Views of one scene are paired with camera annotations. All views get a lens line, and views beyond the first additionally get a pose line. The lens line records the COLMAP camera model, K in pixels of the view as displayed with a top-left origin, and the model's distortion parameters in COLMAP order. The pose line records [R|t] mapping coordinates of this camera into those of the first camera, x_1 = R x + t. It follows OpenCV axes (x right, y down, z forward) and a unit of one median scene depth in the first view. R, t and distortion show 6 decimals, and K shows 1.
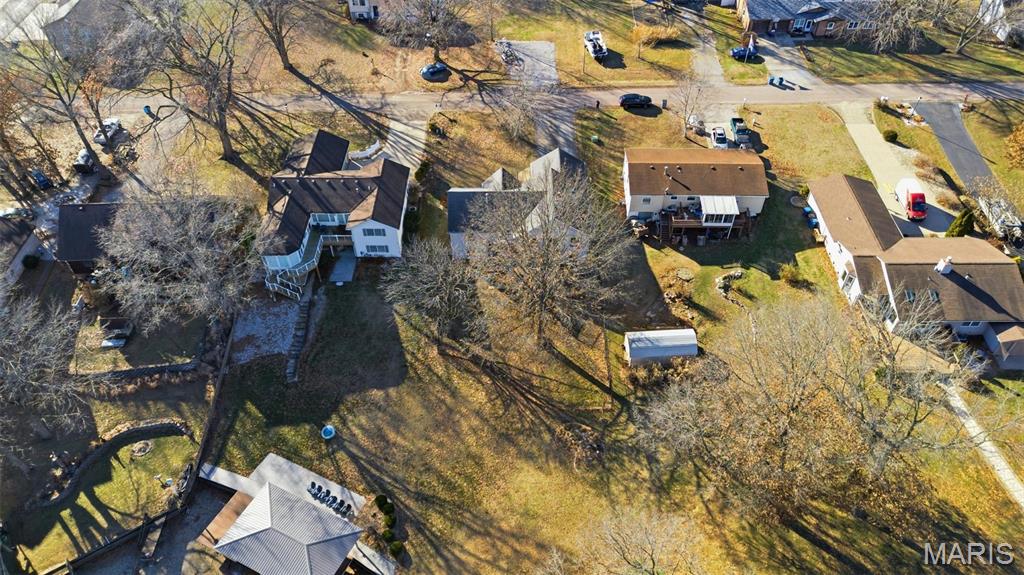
lens RADIAL K [[720.4, 0, 511.3], [0, 720.4, 284.7], [0, 0, 1]] dist [0.070227, -0.056358]
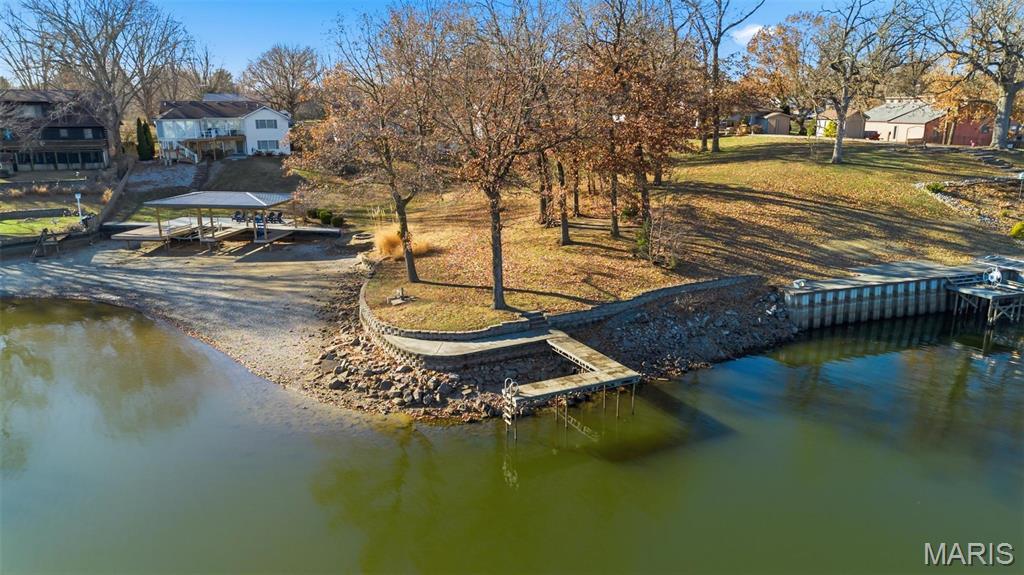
lens RADIAL K [[720.4, 0, 512.1], [0, 720.4, 280.5], [0, 0, 1]] dist [0.070227, -0.056358]
pose [[0.951423, -0.073944, 0.298875, -0.181691], [0.220658, 0.840747, -0.494424, 0.764373], [-0.214719, 0.536355, 0.816222, 0.133501]]
